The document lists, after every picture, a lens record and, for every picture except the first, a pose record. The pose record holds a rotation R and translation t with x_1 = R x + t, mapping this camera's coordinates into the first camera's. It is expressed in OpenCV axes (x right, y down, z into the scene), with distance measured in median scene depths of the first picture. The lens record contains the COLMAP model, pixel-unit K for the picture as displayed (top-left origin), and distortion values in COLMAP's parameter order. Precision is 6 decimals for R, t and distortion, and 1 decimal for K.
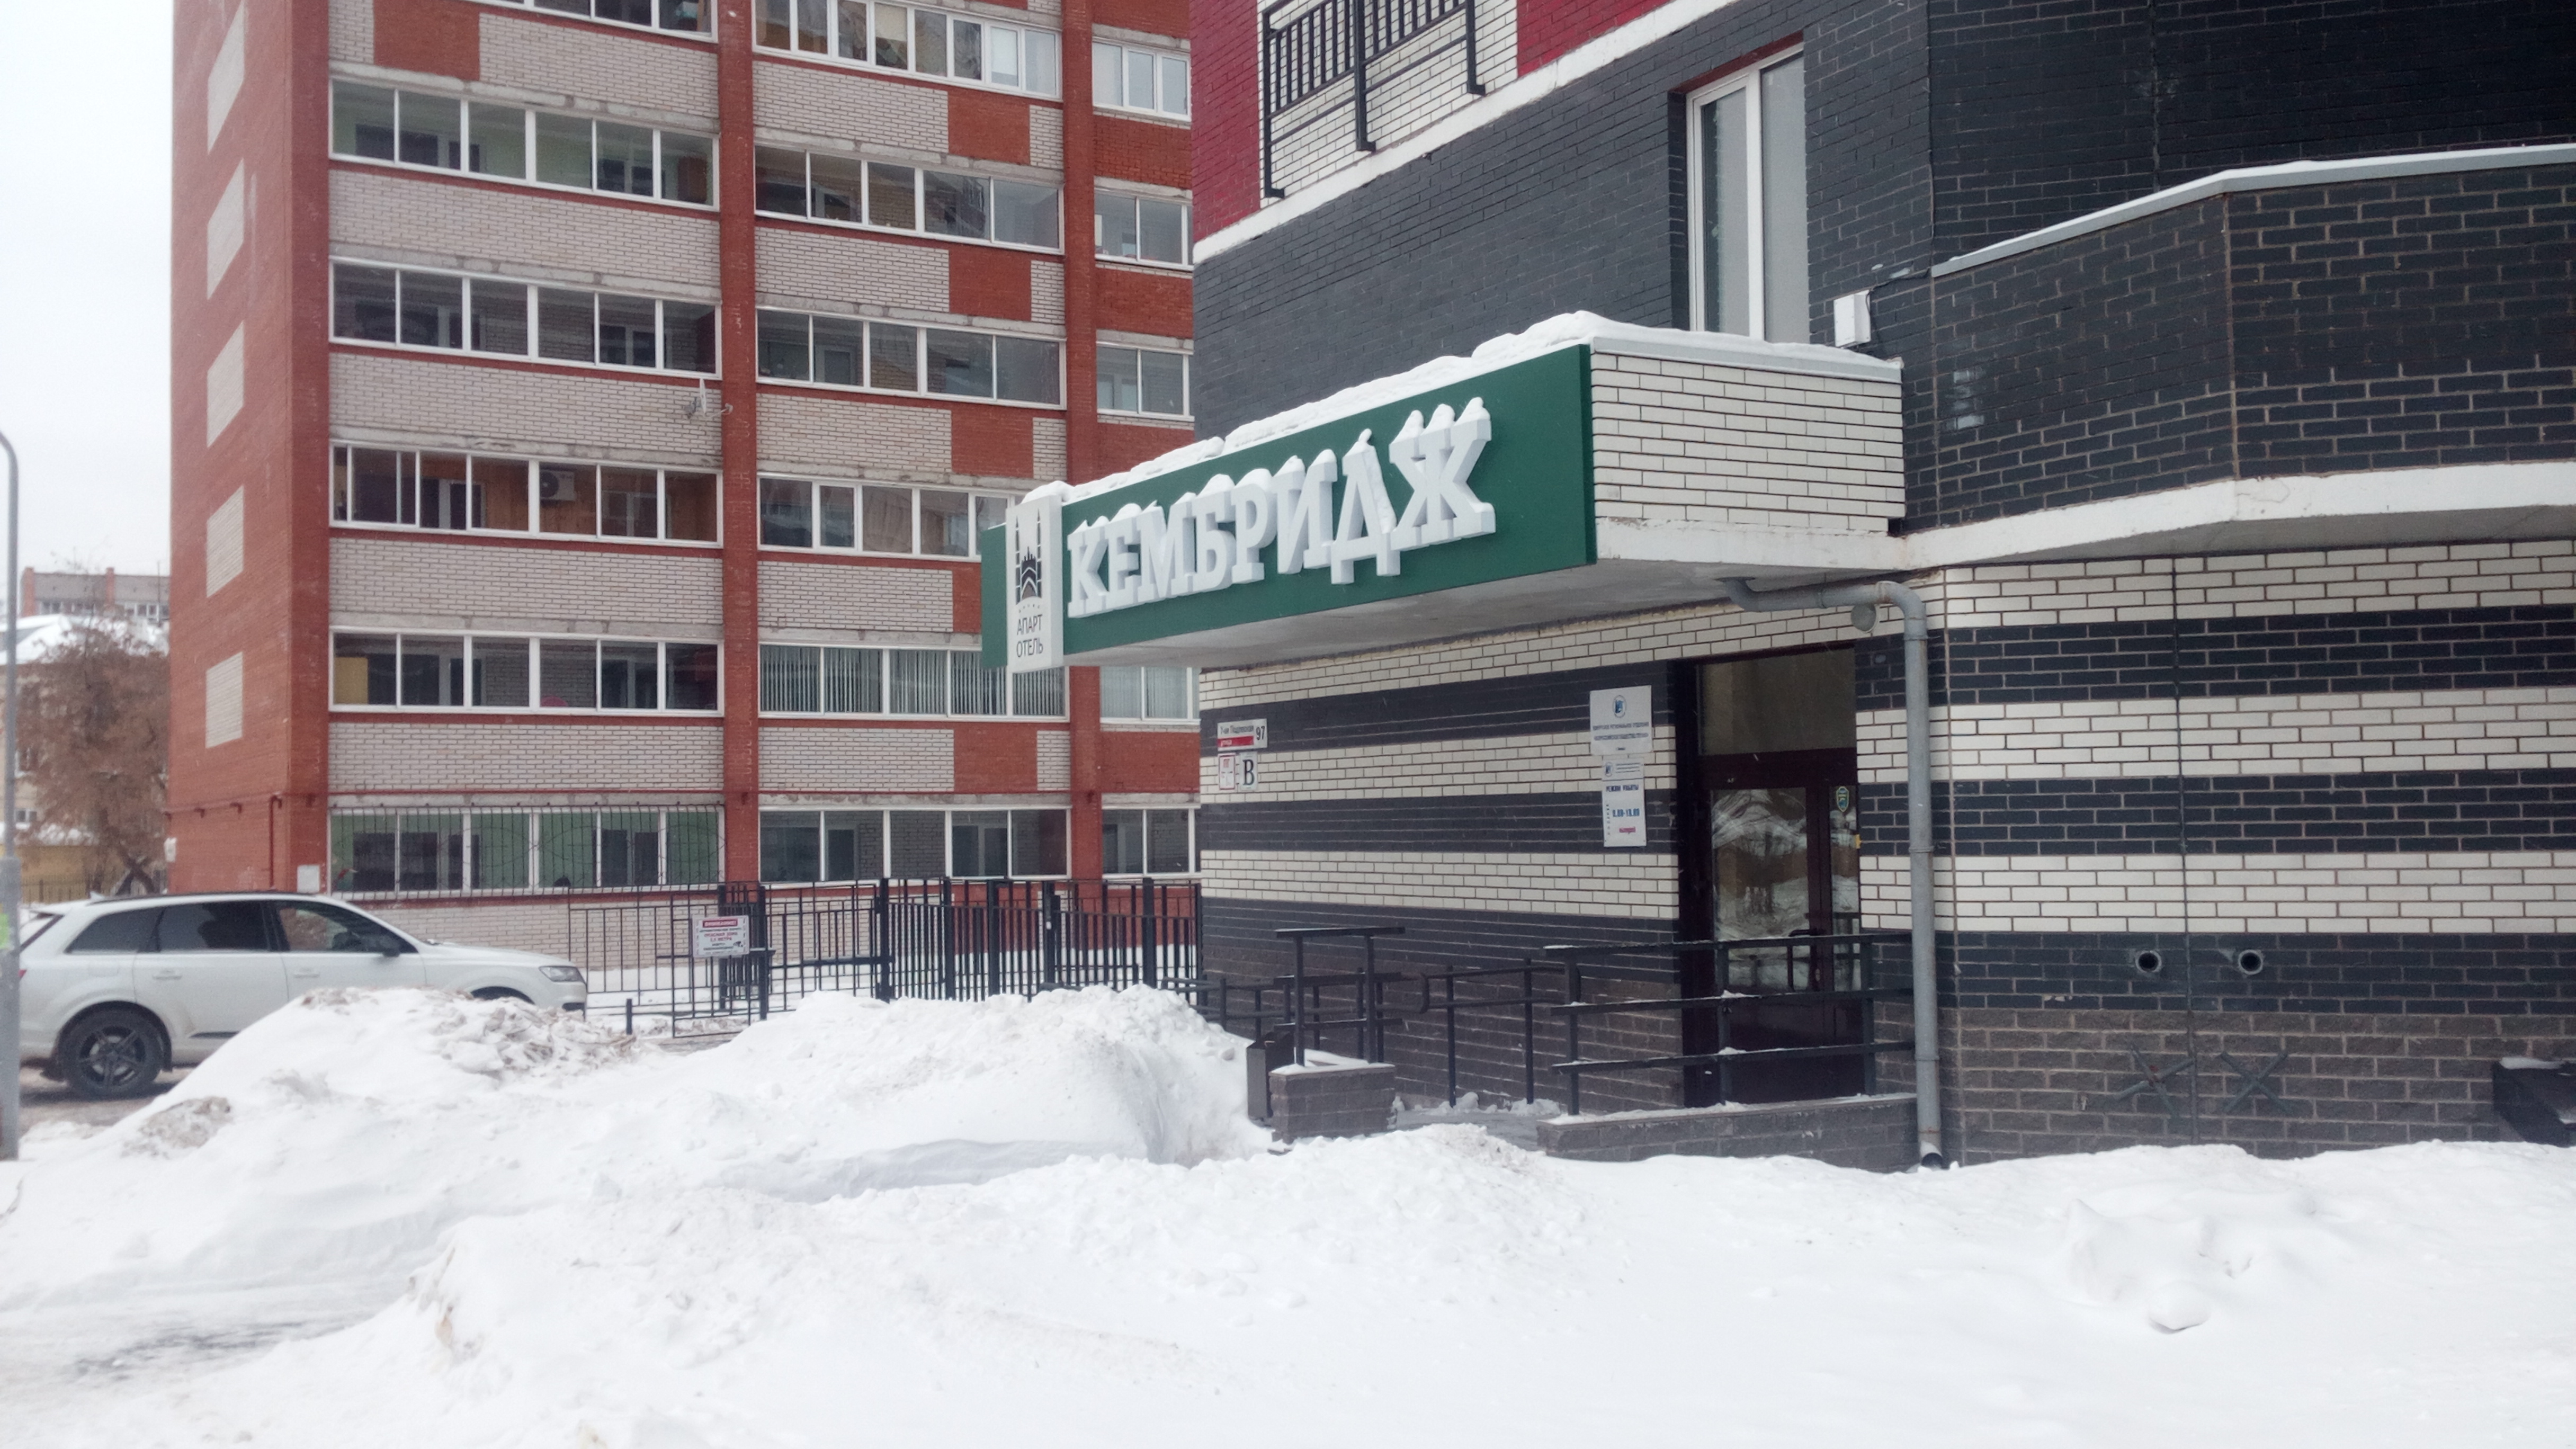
lens RADIAL K [[2366.6, 0, 1282.8], [0, 2366.6, 730.1], [0, 0, 1]] dist [0.108496, 0.000000]
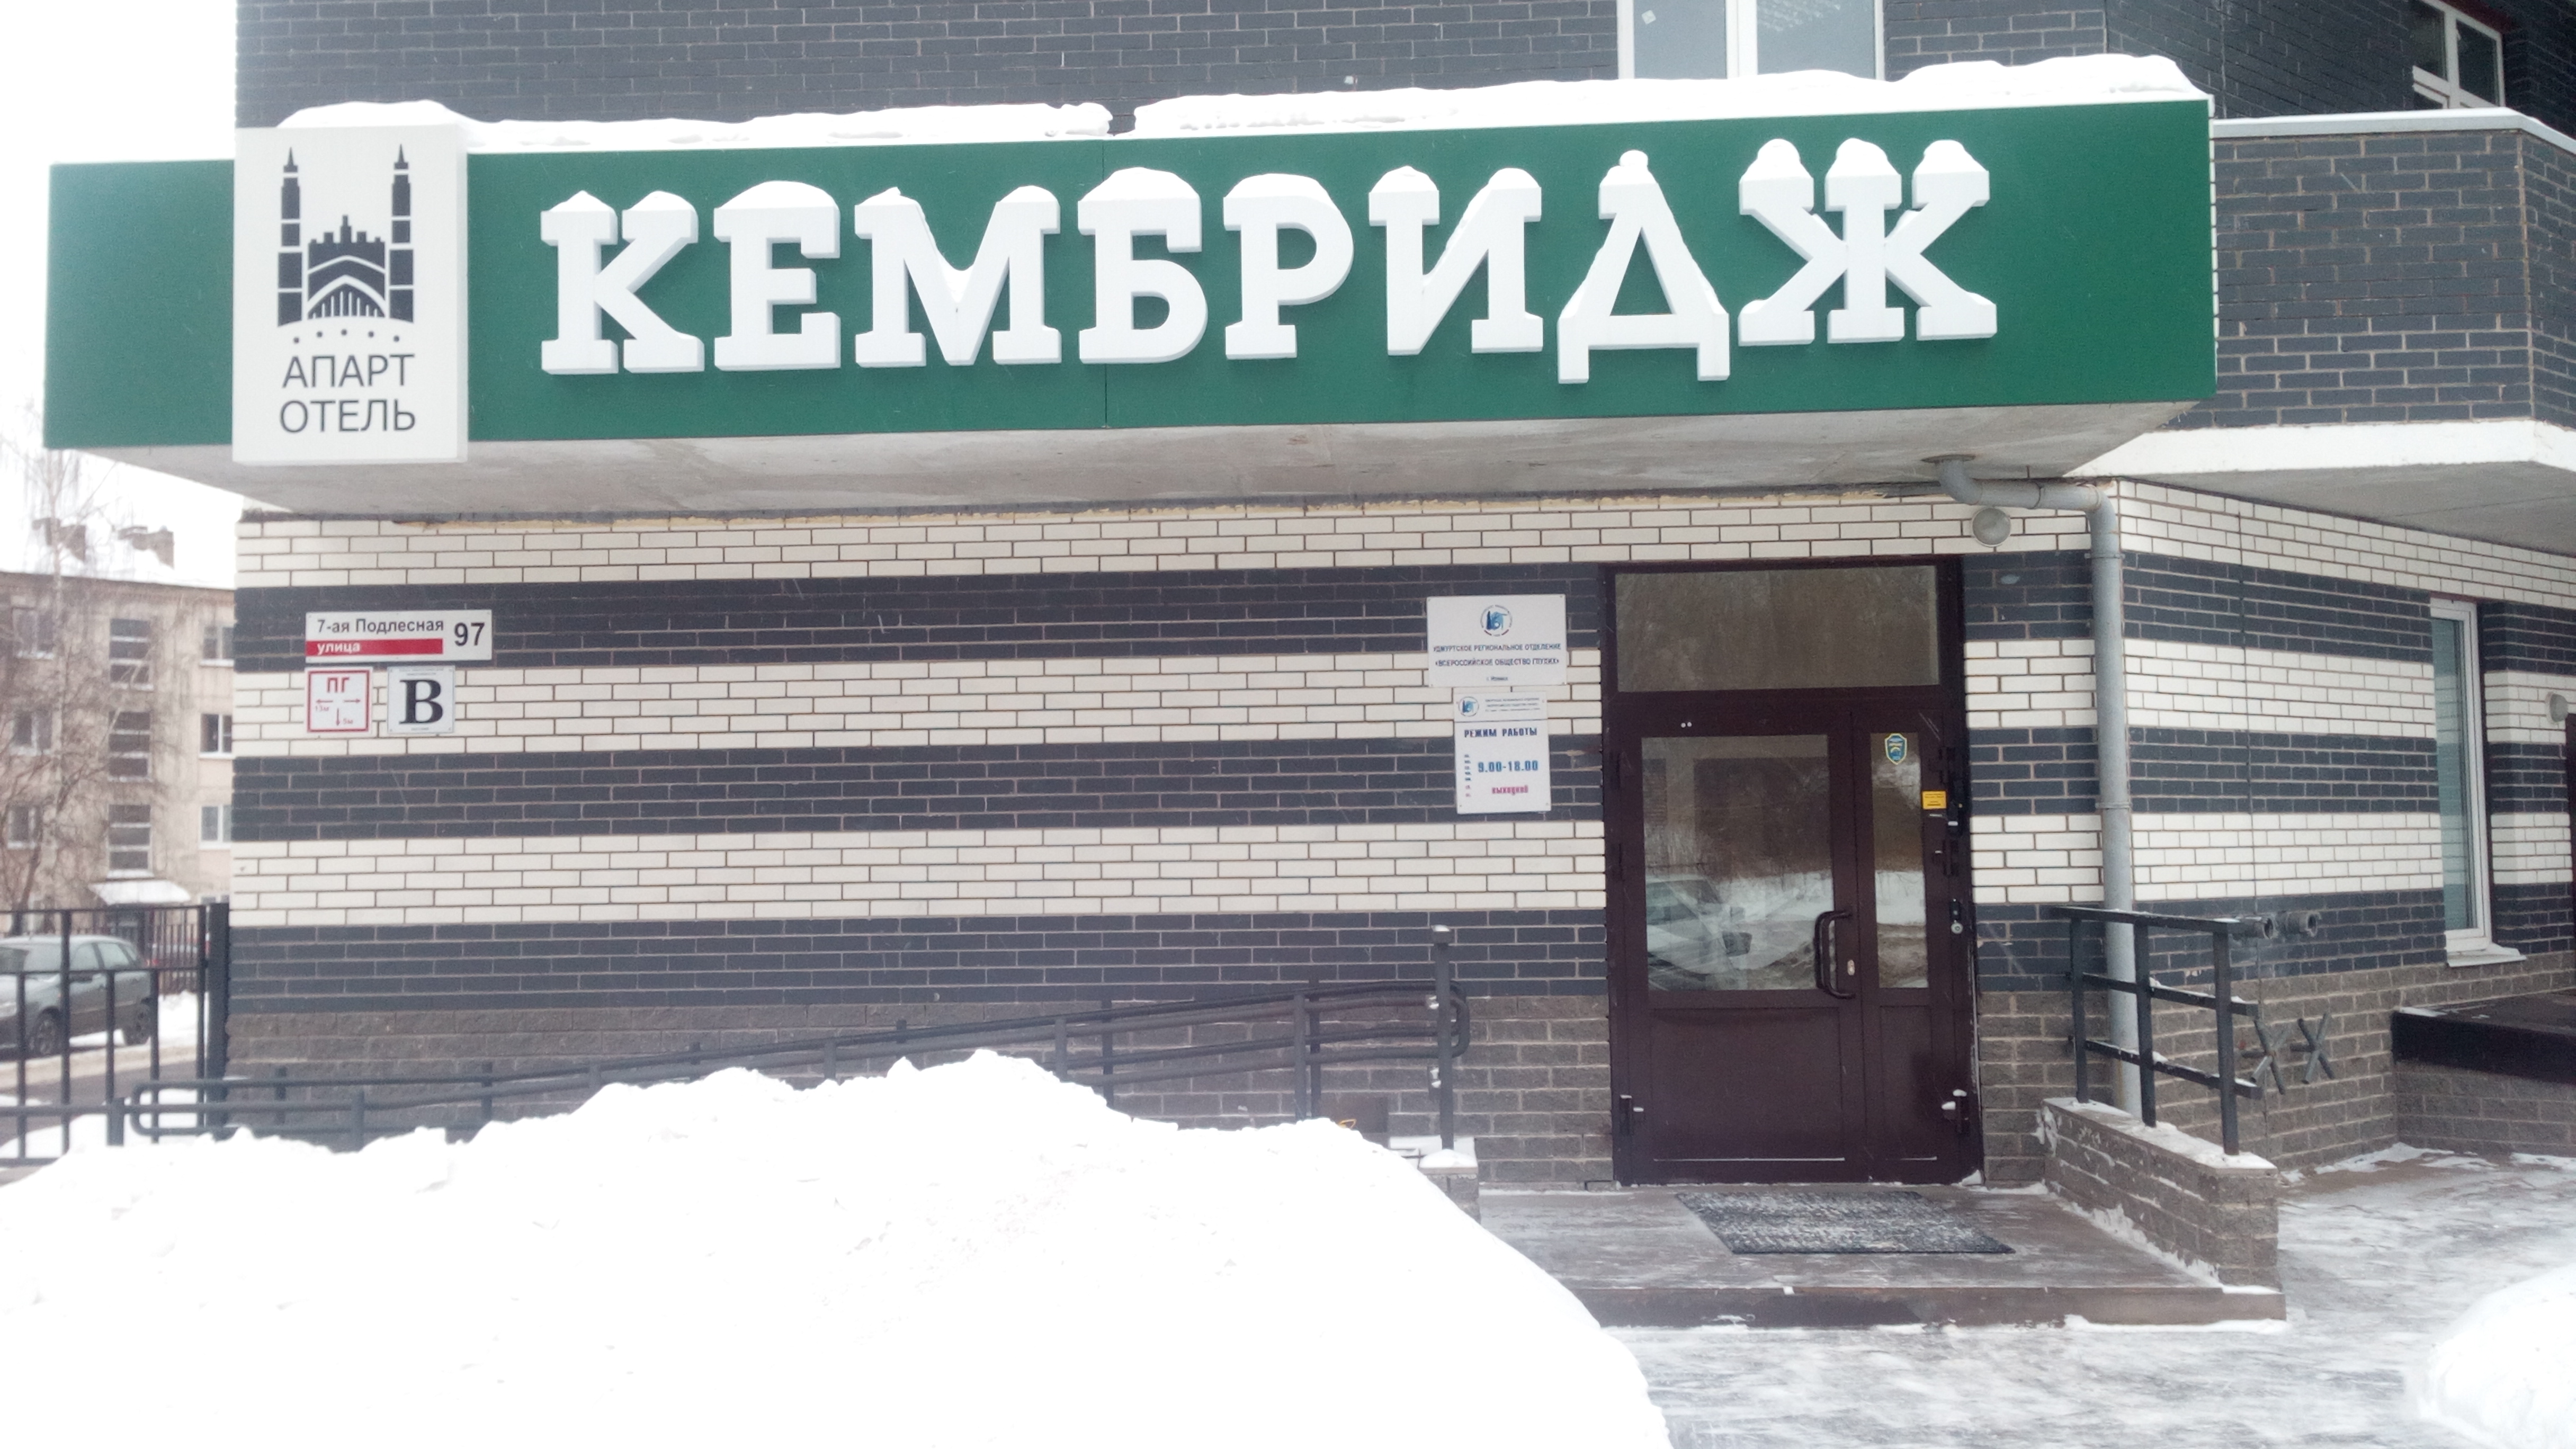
lens RADIAL K [[2394.3, 0, 1289.7], [0, 2394.3, 730.9], [0, 0, 1]] dist [0.076155, 0.000000]
pose [[0.529066, 0.049654, 0.847127, -0.533440], [-0.027312, 0.998766, -0.041485, 0.058218], [-0.848141, -0.001189, 0.529769, 0.686978]]
